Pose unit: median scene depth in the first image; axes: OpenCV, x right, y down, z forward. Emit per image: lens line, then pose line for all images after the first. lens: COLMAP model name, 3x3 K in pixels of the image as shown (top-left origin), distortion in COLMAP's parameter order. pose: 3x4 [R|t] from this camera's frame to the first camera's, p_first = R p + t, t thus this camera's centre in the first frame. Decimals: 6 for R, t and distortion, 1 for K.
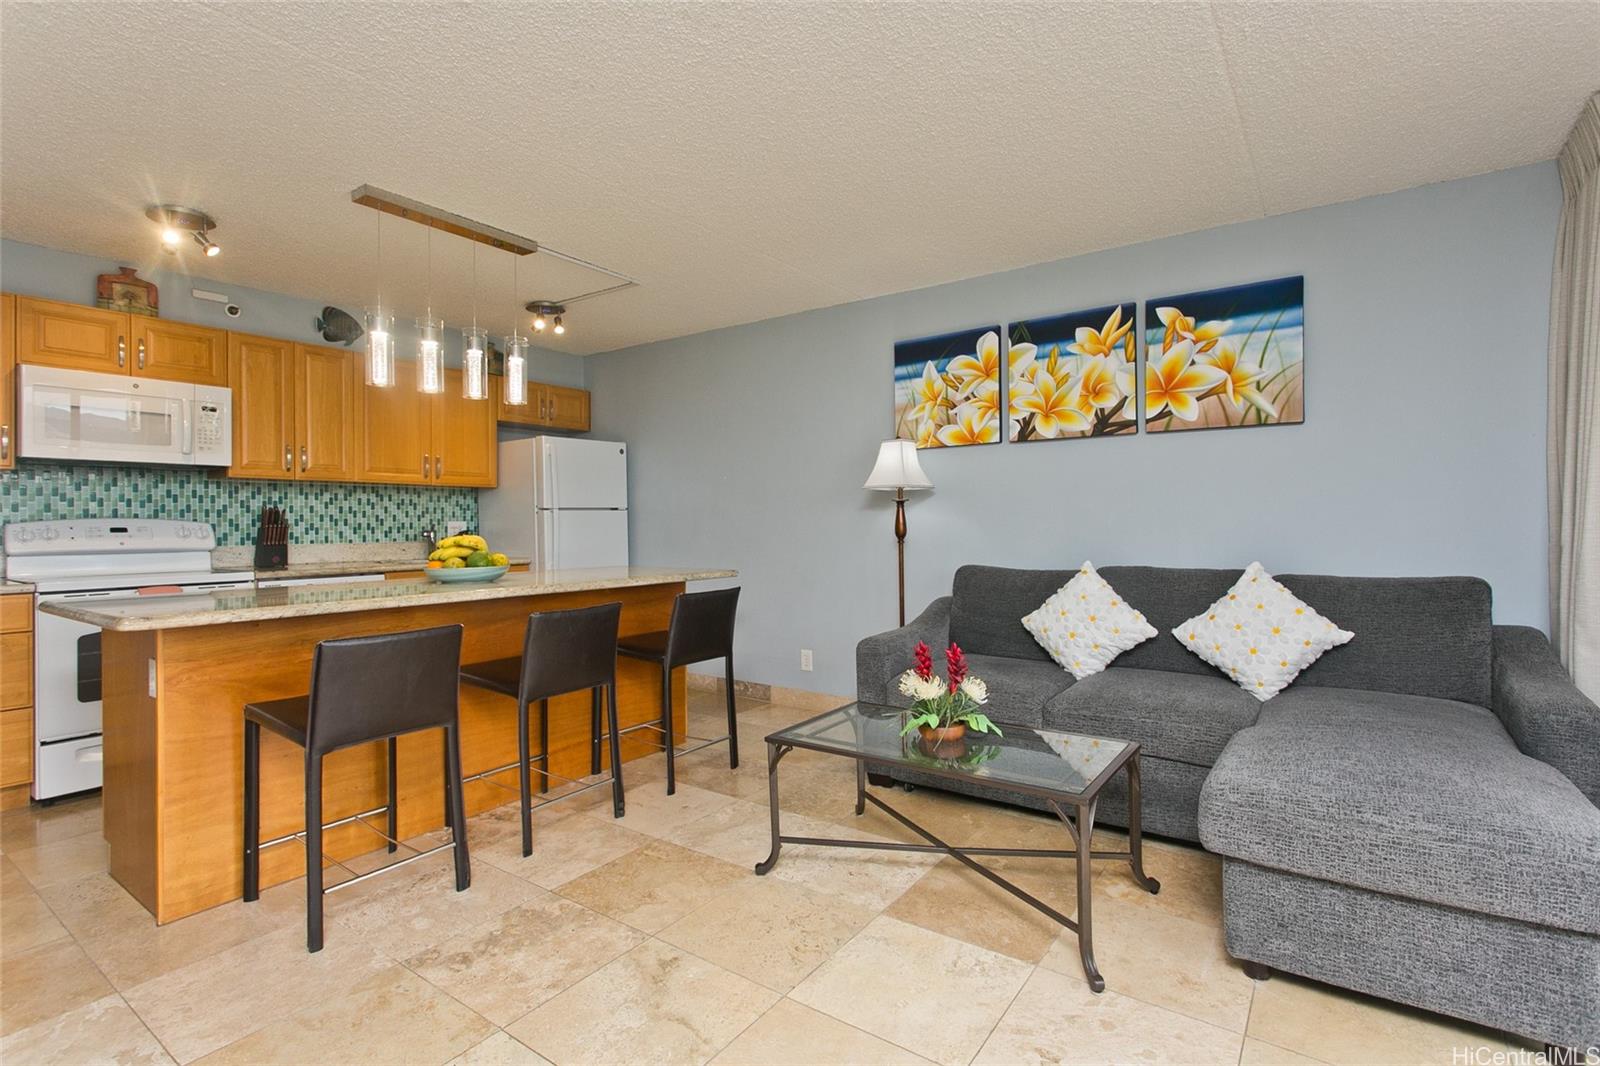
lens RADIAL K [[753.6, 0, 796.7], [0, 753.6, 528.9], [0, 0, 1]] dist [0.006061, 0.000258]
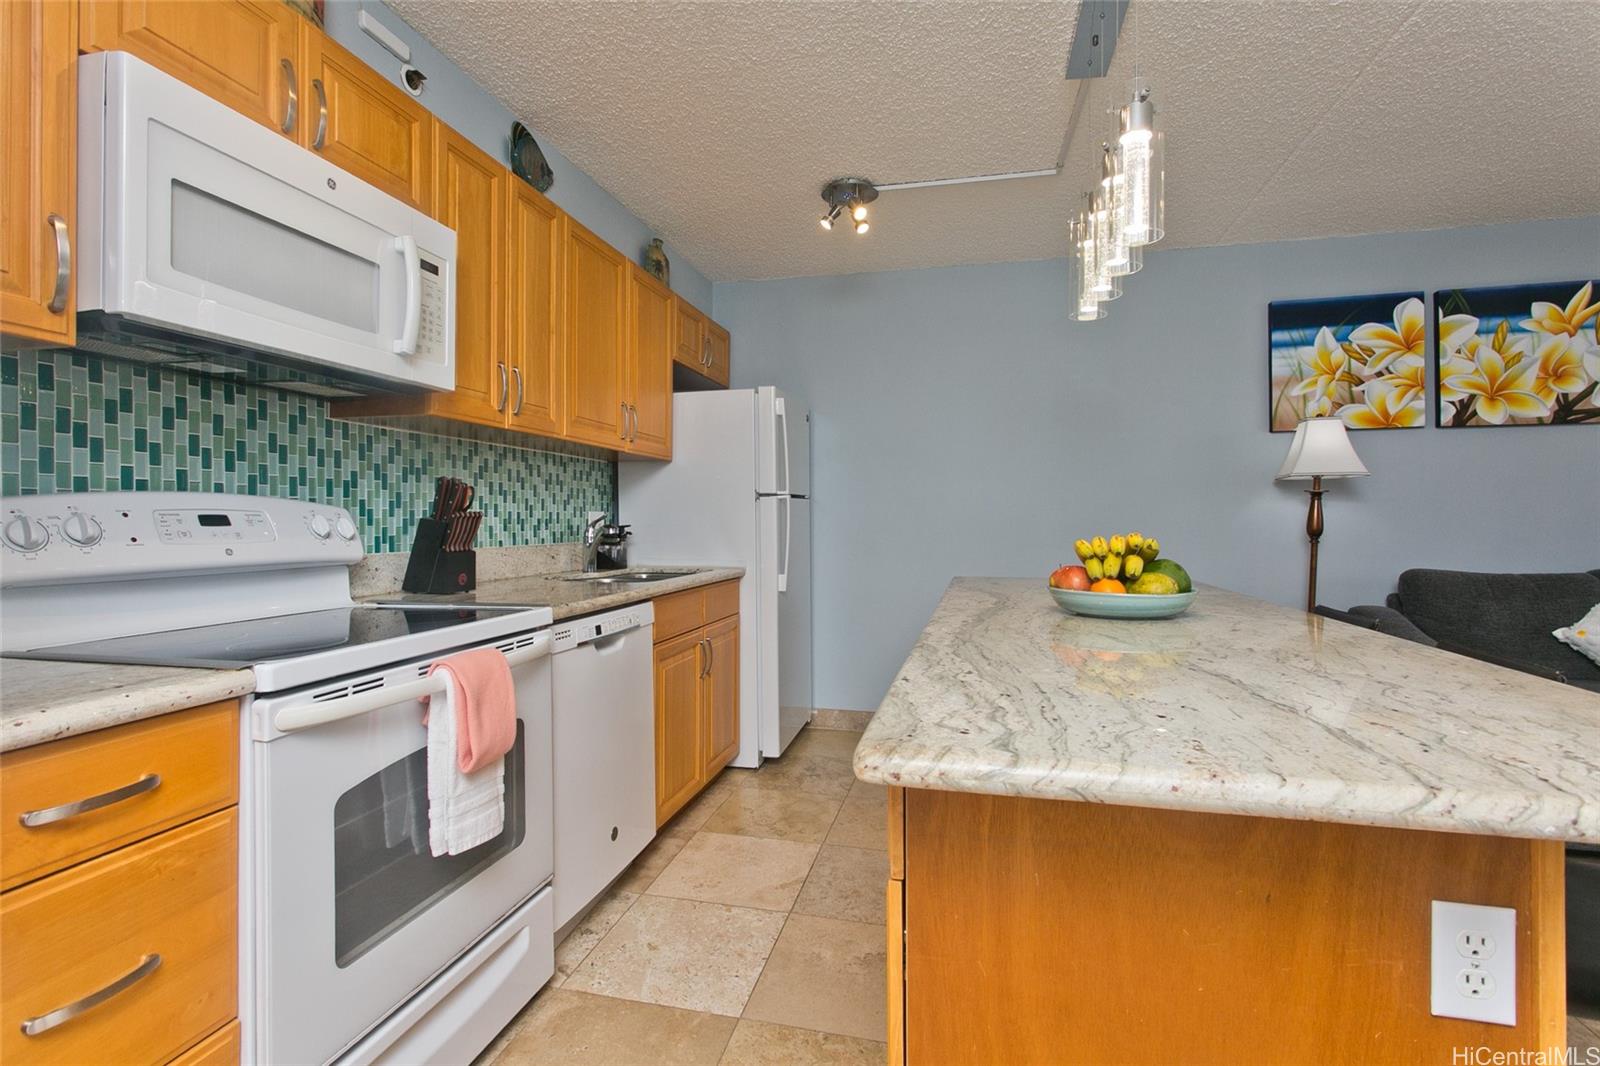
lens RADIAL K [[753.6, 0, 799.8], [0, 753.6, 530.9], [0, 0, 1]] dist [0.006061, 0.000258]
pose [[0.925652, 0.002097, 0.378369, -0.725773], [-0.003516, 0.999989, 0.003060, 0.005048], [-0.378358, -0.004163, 0.925650, 0.464093]]
